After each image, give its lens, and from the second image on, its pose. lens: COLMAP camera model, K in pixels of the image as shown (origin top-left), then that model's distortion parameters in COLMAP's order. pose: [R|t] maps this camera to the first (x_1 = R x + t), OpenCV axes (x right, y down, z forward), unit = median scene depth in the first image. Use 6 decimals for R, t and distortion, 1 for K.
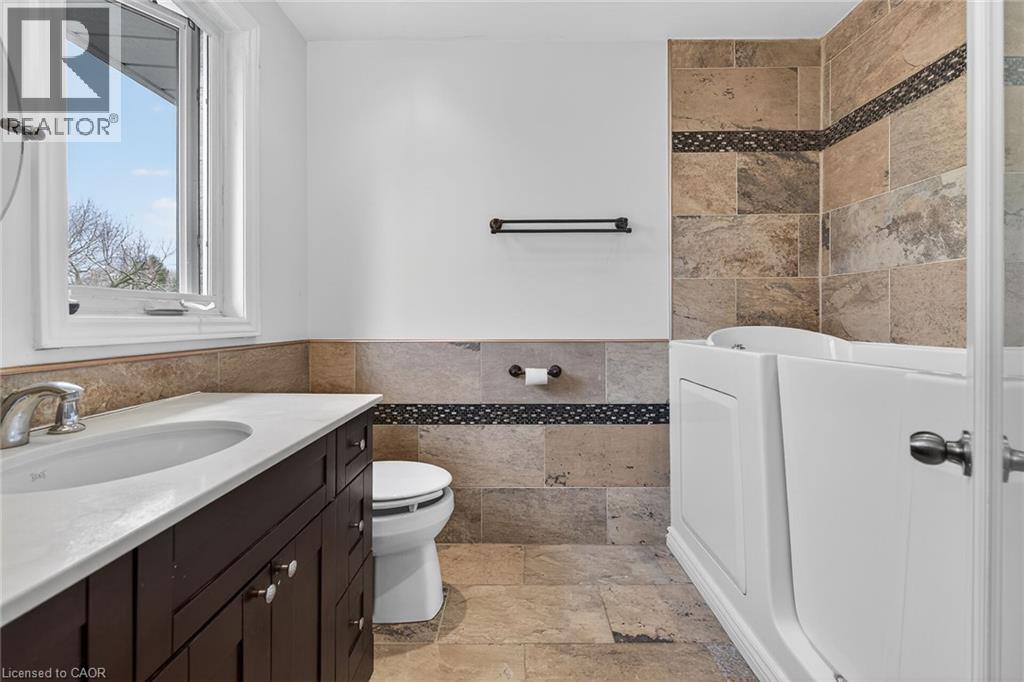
lens RADIAL K [[409.4, 0, 512.8], [0, 409.4, 338.5], [0, 0, 1]] dist [0.003638, 0.000157]
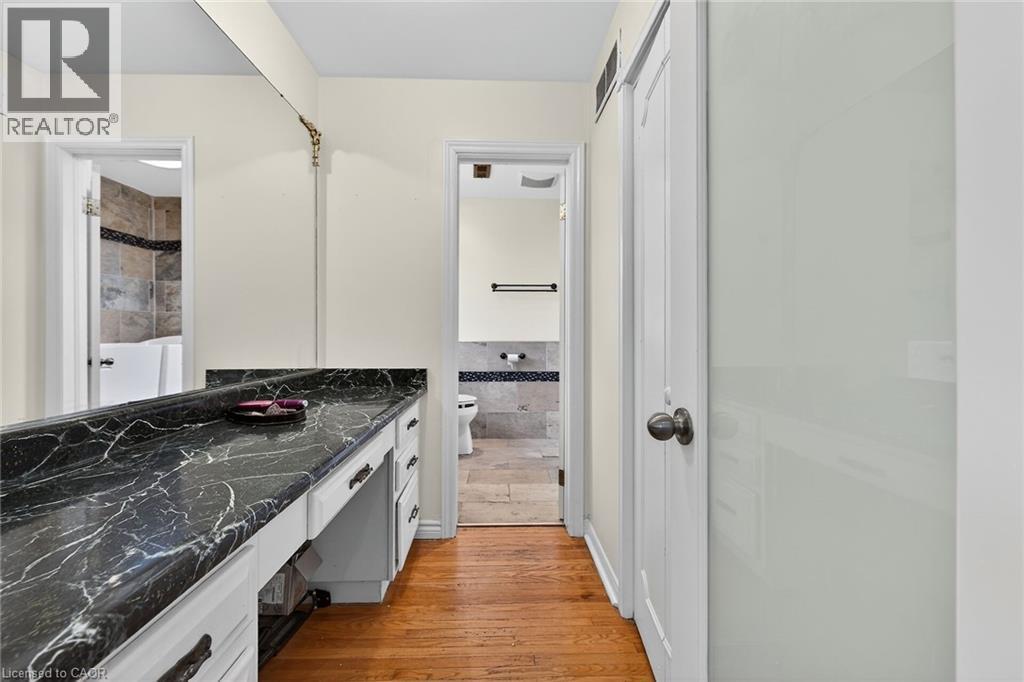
lens RADIAL K [[409.4, 0, 511.4], [0, 409.4, 340.3], [0, 0, 1]] dist [0.003638, 0.000157]
pose [[0.999344, 0.001734, 0.036186, -0.028767], [-0.001741, 0.999998, 0.000178, -0.001291], [-0.036186, -0.000241, 0.999345, -1.096645]]
